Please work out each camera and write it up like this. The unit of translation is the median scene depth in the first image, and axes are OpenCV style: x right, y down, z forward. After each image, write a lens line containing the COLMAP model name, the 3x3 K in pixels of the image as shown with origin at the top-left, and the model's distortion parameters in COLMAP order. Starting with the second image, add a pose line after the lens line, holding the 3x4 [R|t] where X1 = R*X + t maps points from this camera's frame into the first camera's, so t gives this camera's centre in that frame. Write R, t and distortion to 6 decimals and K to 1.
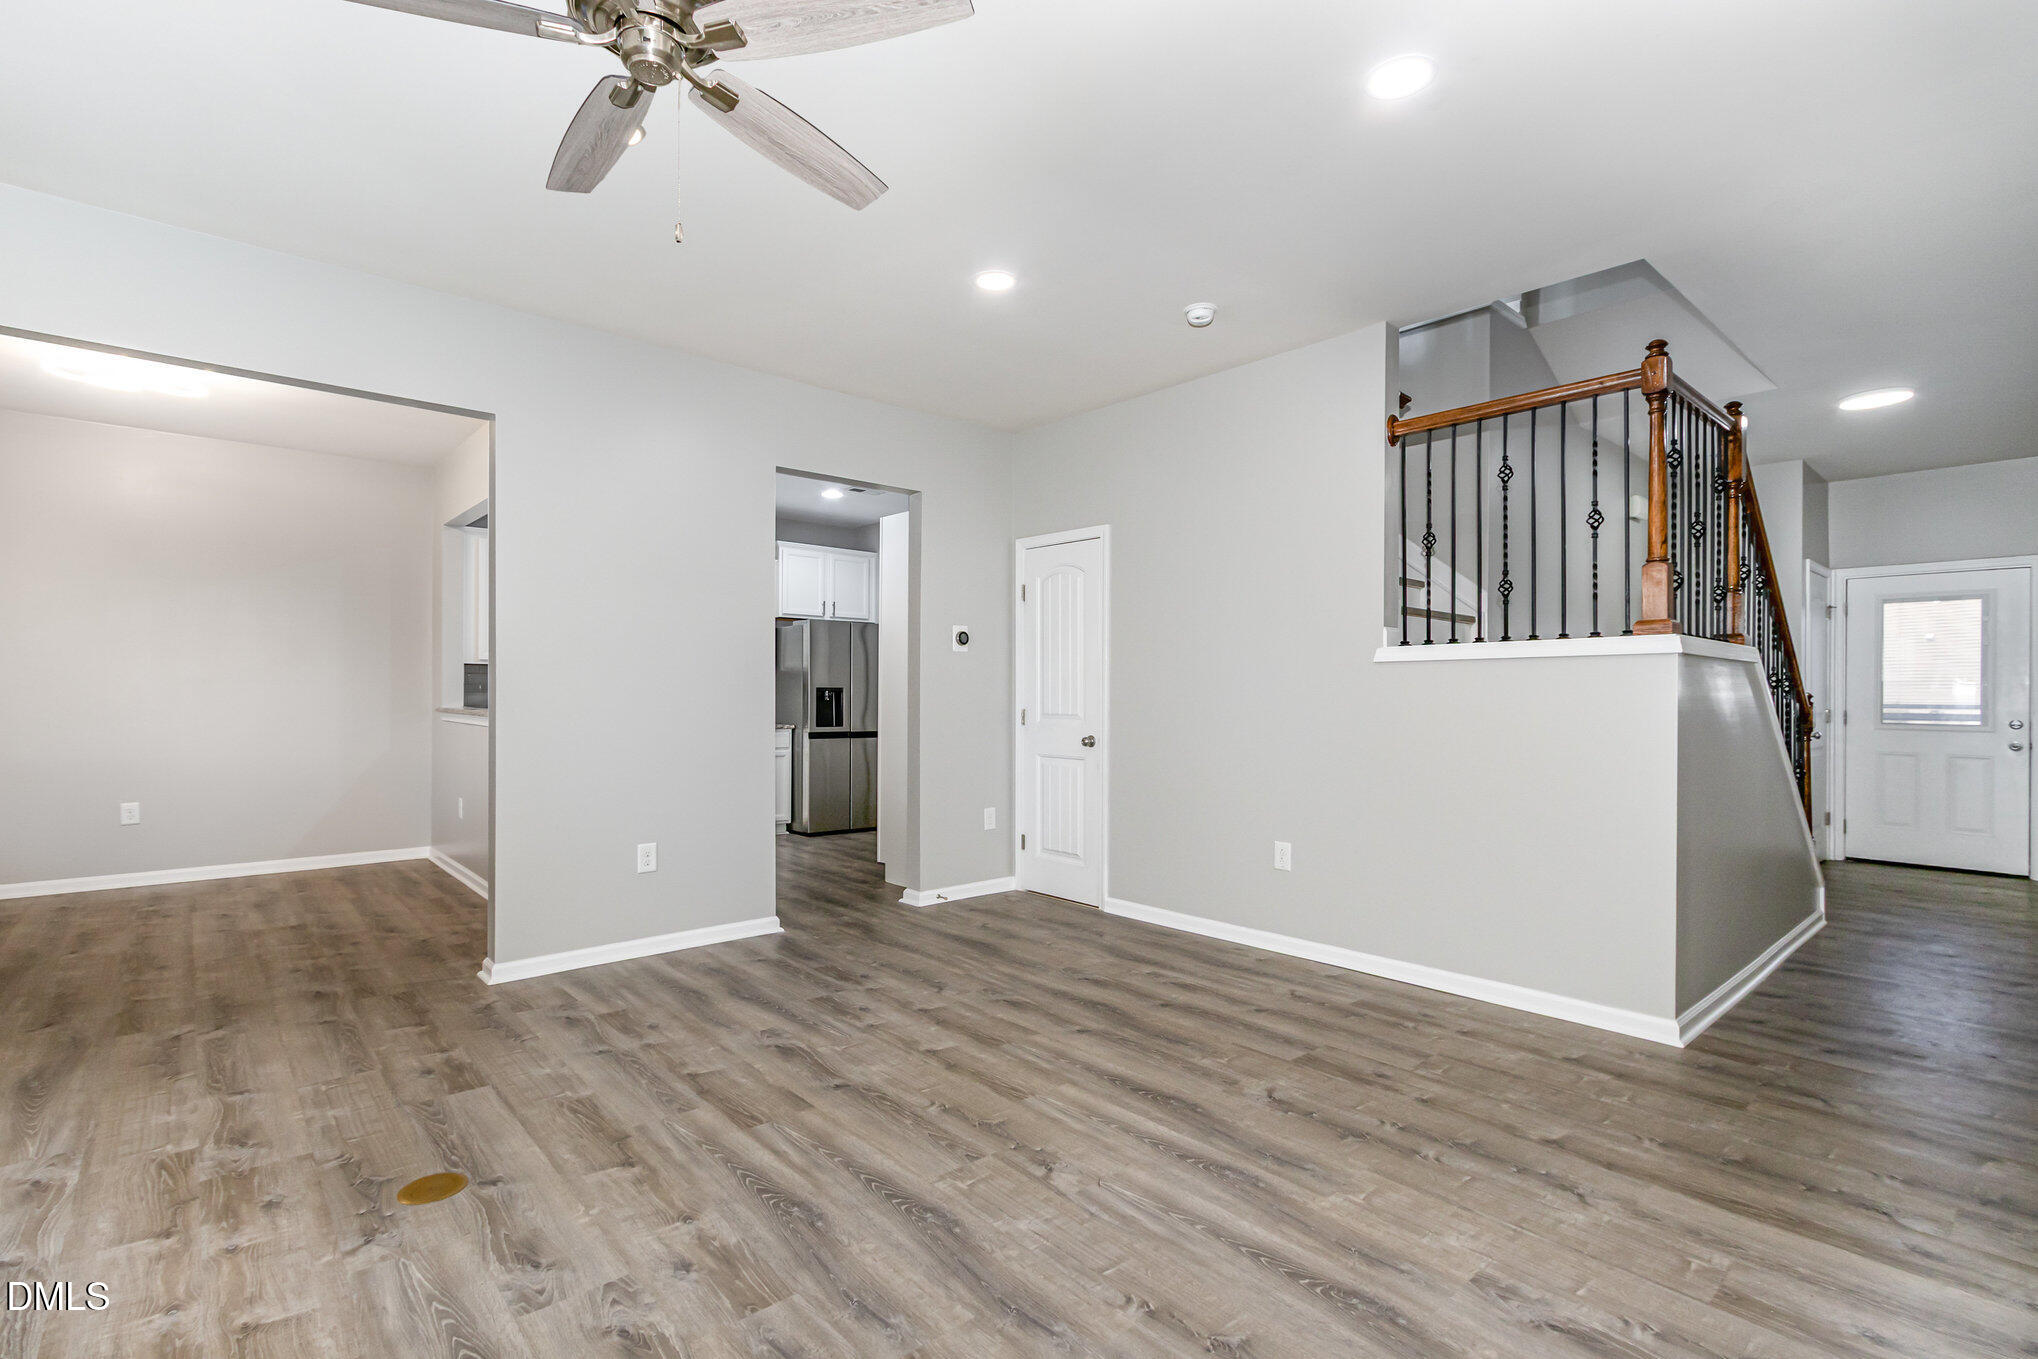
lens RADIAL K [[932.1, 0, 1004.6], [0, 932.1, 680.0], [0, 0, 1]] dist [-0.000810, -0.000015]
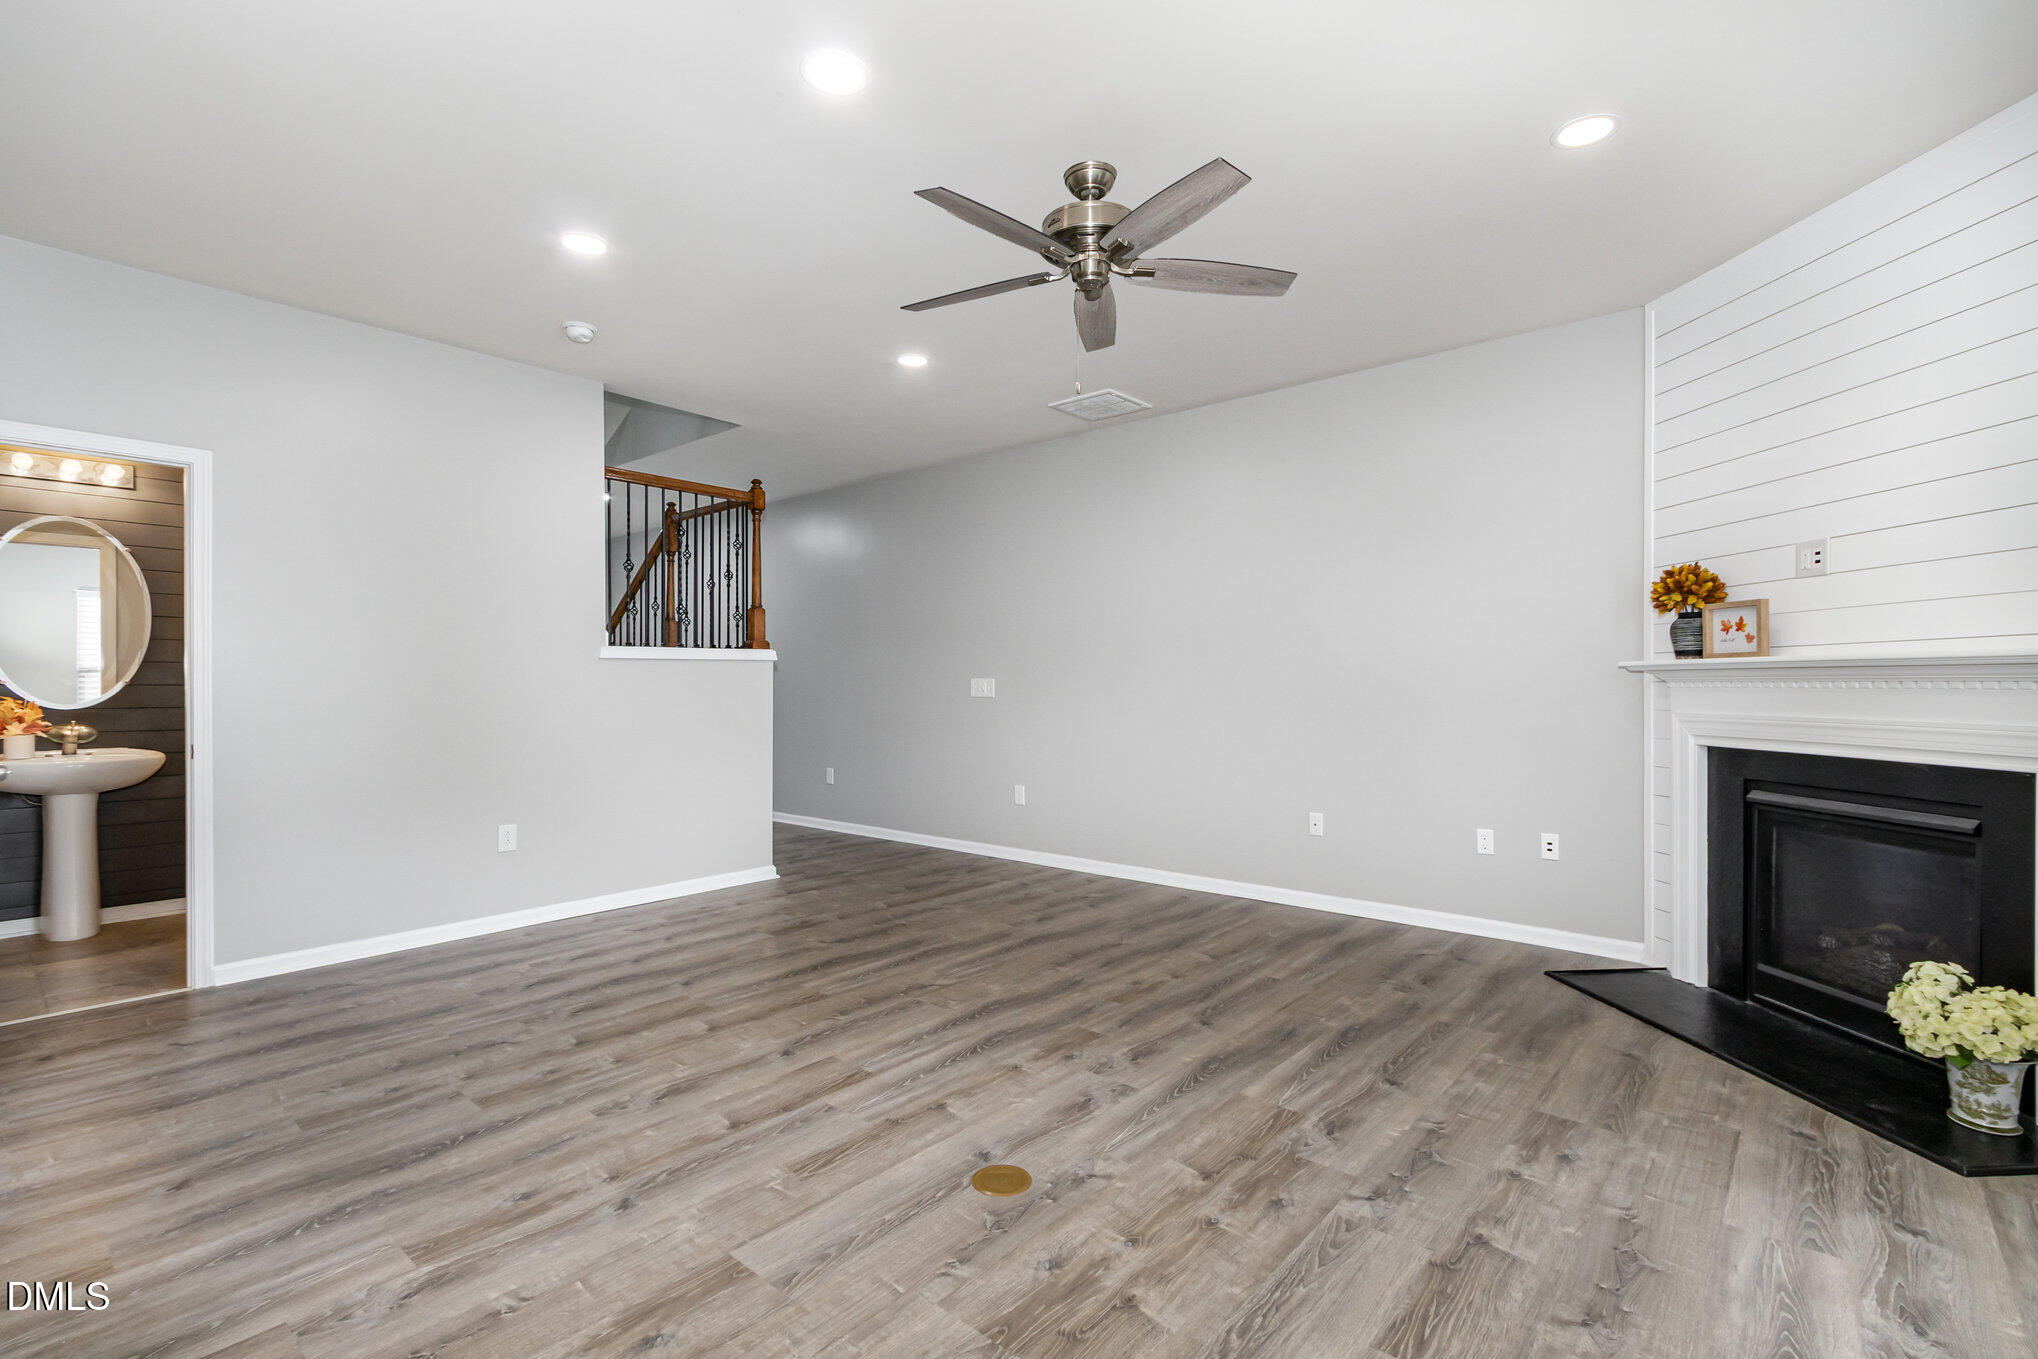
lens RADIAL K [[932.1, 0, 1004.6], [0, 932.1, 680.0], [0, 0, 1]] dist [-0.000810, -0.000015]
pose [[-0.125053, 0.001173, 0.992149, -1.331491], [-0.011058, 0.999936, -0.002575, 0.009814], [-0.992088, -0.011293, -0.125032, 0.937081]]
